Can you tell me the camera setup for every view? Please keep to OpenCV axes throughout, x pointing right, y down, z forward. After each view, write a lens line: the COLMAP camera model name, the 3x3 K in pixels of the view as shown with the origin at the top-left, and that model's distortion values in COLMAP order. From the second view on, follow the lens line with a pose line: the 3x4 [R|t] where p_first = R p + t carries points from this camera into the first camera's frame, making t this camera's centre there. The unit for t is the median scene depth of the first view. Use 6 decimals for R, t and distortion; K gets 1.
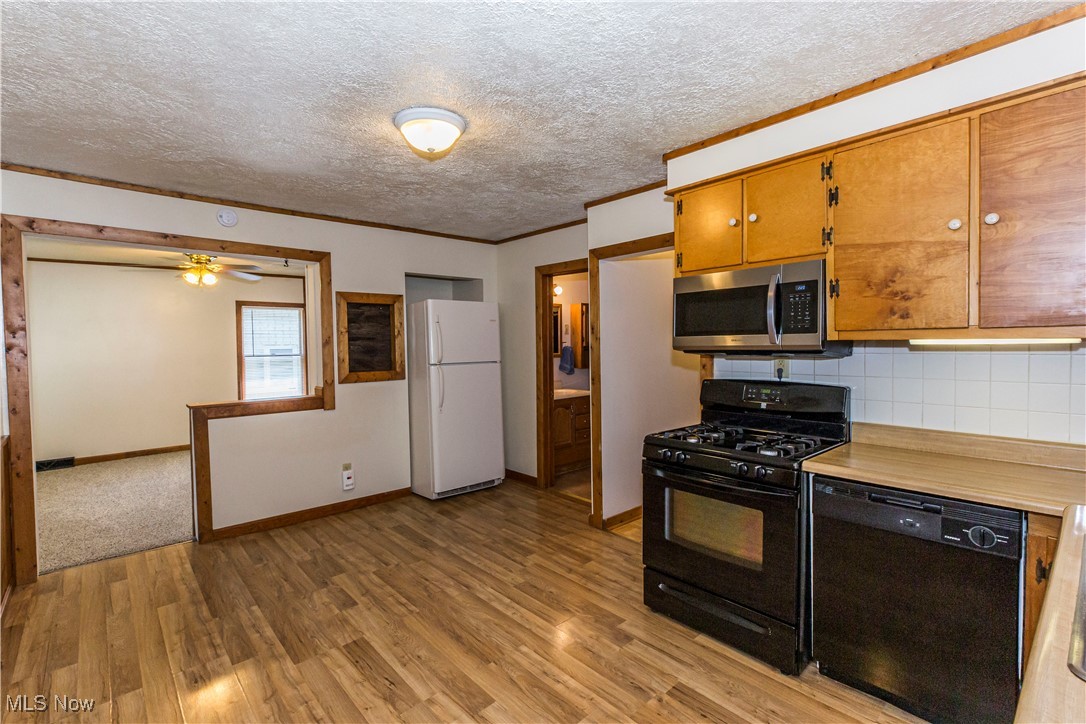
lens RADIAL K [[494.2, 0, 545.9], [0, 494.2, 359.3], [0, 0, 1]] dist [0.006877, -0.000262]
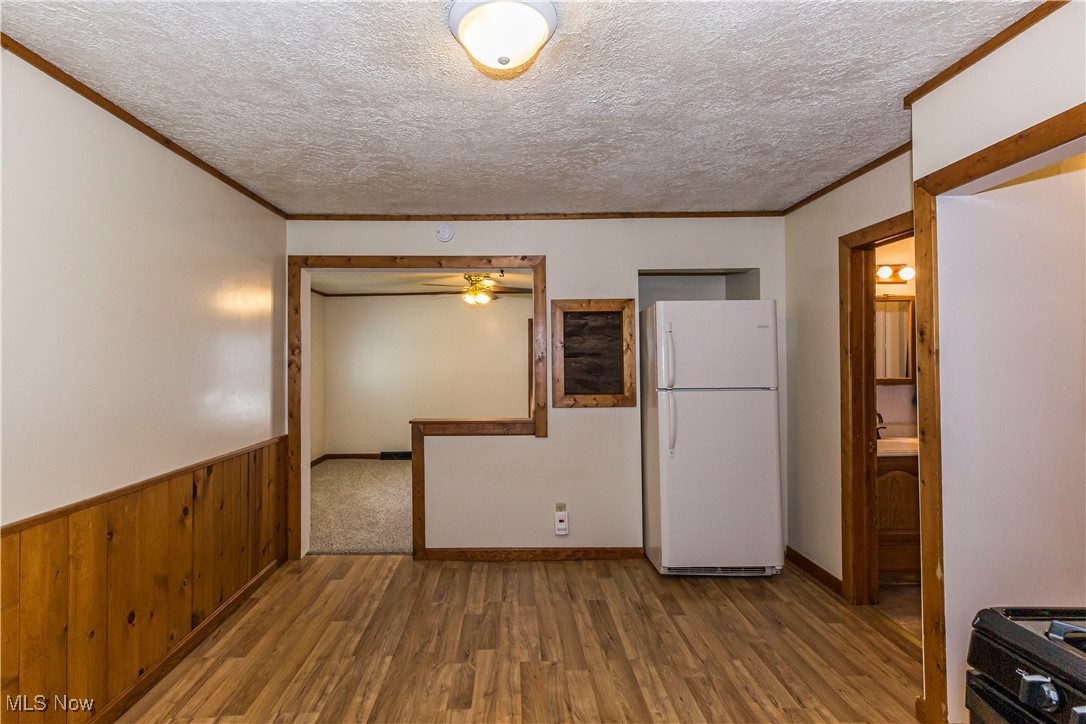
lens RADIAL K [[514.2, 0, 515.5], [0, 514.2, 358.7], [0, 0, 1]] dist [0.003162, -0.000289]
pose [[0.741686, 0.001219, -0.670746, 0.129169], [-0.024221, 0.999395, -0.024966, -0.010940], [0.670309, 0.034763, 0.741267, 0.298475]]
